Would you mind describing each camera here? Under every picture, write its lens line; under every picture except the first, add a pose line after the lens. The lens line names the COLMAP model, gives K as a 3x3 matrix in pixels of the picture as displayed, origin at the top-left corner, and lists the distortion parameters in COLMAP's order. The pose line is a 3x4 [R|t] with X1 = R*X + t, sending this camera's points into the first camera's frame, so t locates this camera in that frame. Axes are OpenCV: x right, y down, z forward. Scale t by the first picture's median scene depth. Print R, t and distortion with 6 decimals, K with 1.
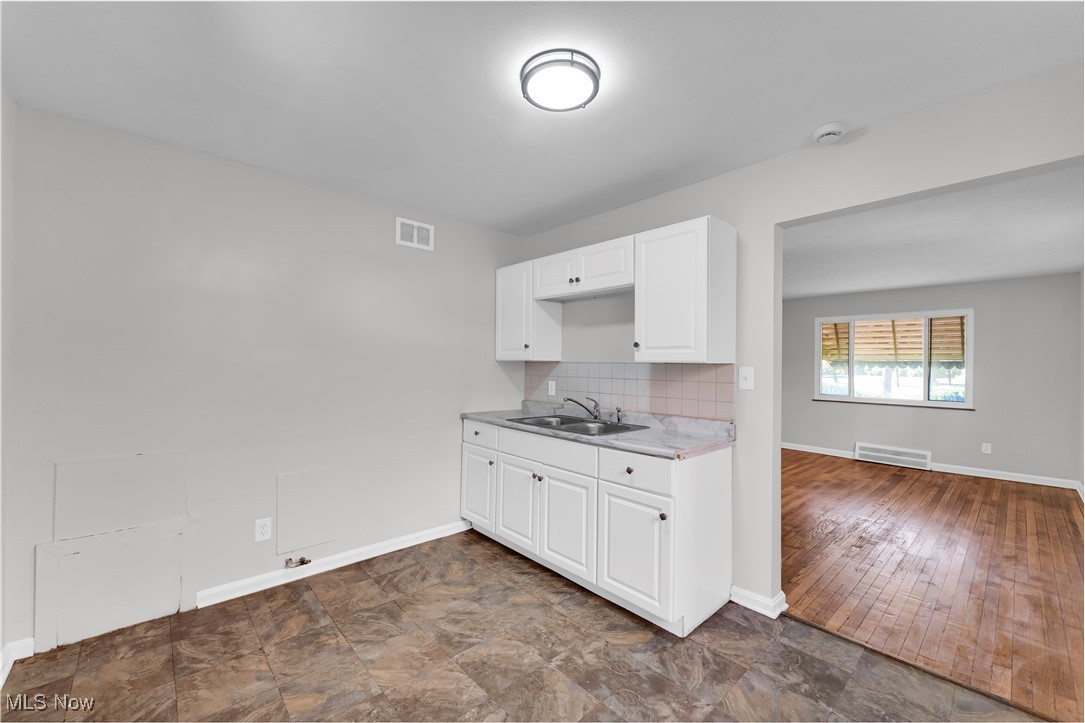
lens RADIAL K [[433.3, 0, 539.8], [0, 433.3, 359.6], [0, 0, 1]] dist [0.000364, -0.000811]
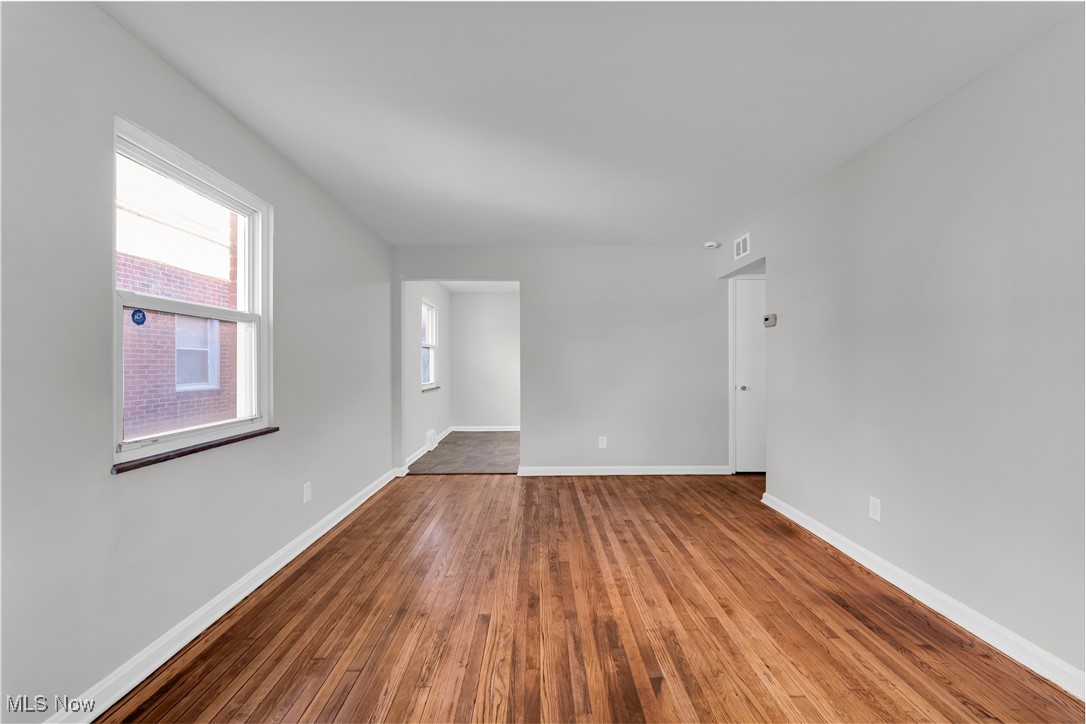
lens RADIAL K [[433.7, 0, 542.9], [0, 433.7, 356.8], [0, 0, 1]] dist [0.000364, -0.000811]
pose [[-0.660425, -0.024296, -0.750499, 1.405248], [0.002835, 0.999389, -0.034848, 0.076701], [0.750887, -0.025142, -0.659952, 1.700510]]
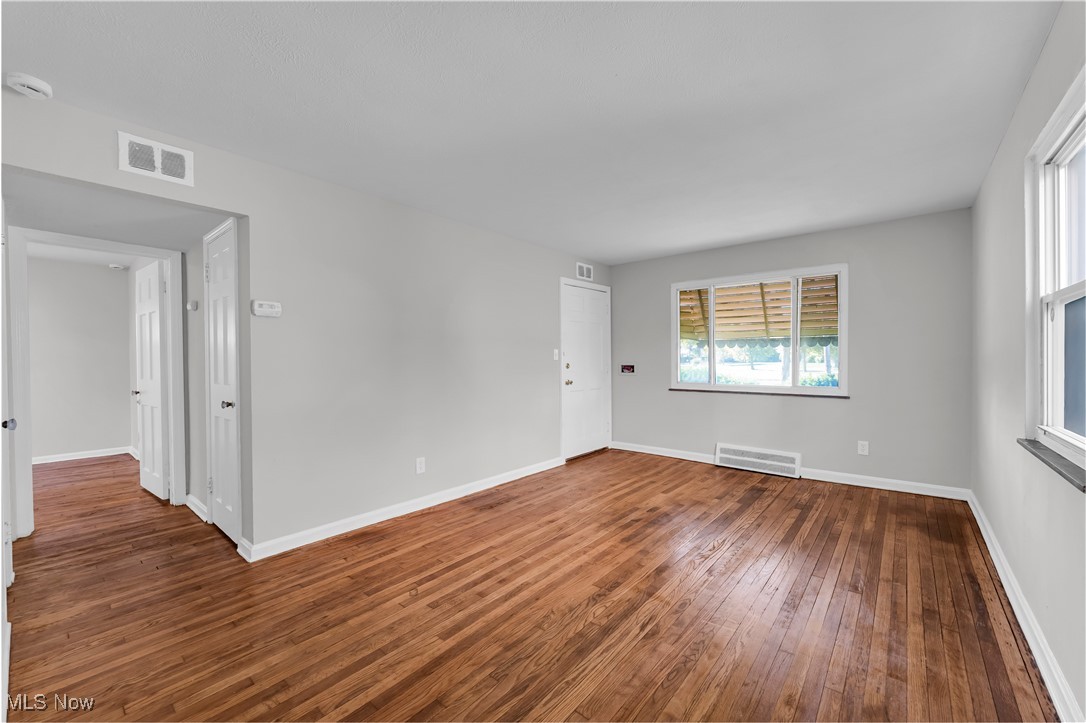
lens RADIAL K [[433.7, 0, 542.9], [0, 433.7, 362.4], [0, 0, 1]] dist [0.000364, -0.000811]
pose [[0.990016, -0.024117, 0.138876, 0.610666], [0.021231, 0.999528, 0.022225, 0.044411], [-0.139346, -0.019055, 0.990060, 0.535562]]
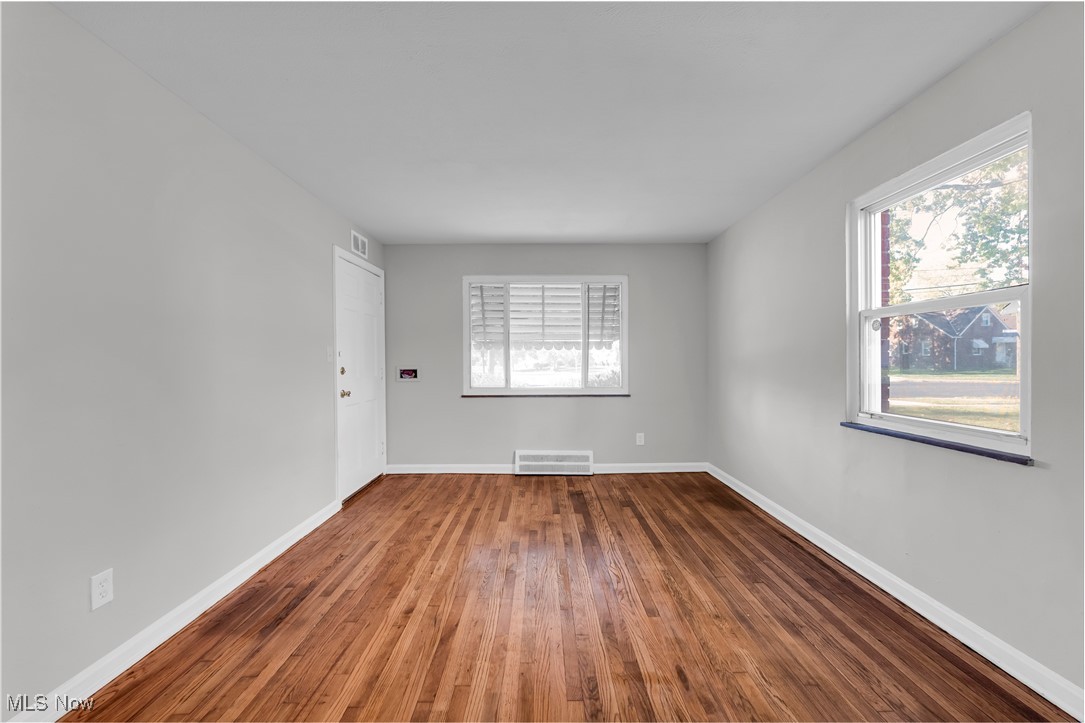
lens RADIAL K [[433.3, 0, 544.4], [0, 433.3, 364.6], [0, 0, 1]] dist [0.000364, -0.000811]
pose [[0.664973, -0.027198, 0.746372, 0.428225], [0.008795, 0.999553, 0.028589, 0.049511], [-0.746816, -0.012446, 0.664915, 0.926272]]
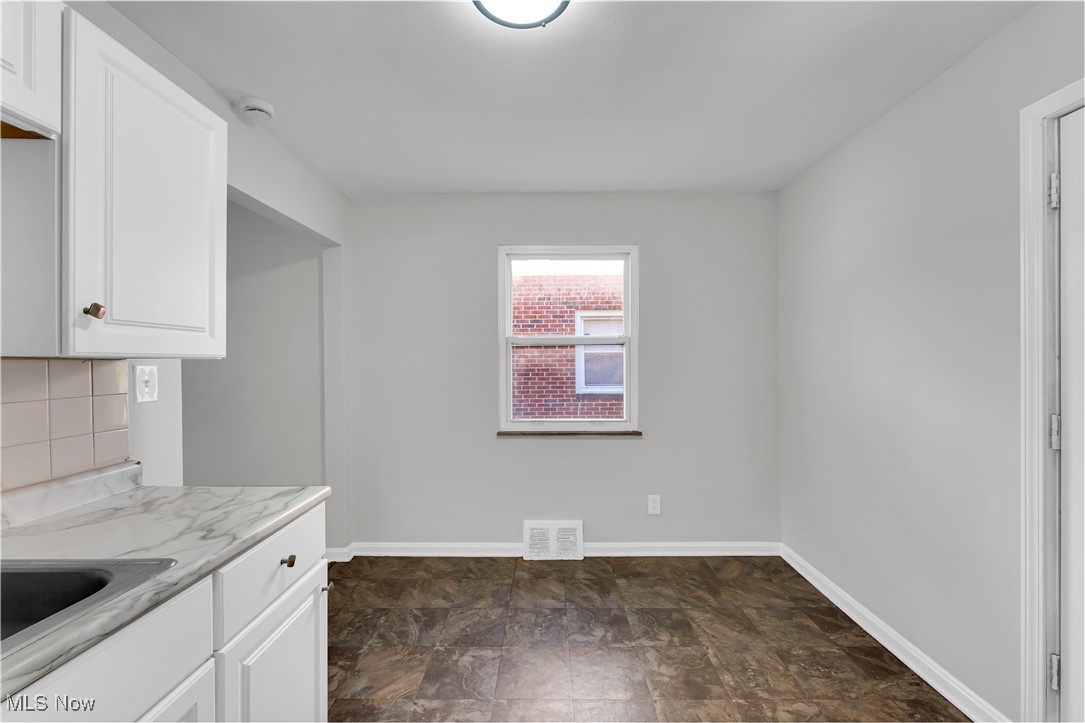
lens RADIAL K [[433.3, 0, 548.6], [0, 433.3, 360.6], [0, 0, 1]] dist [0.000364, -0.000811]
pose [[-0.746521, -0.006005, 0.665335, -0.261403], [-0.008201, 0.999966, -0.000177, 0.004846], [-0.665312, -0.005589, -0.746545, 0.810973]]
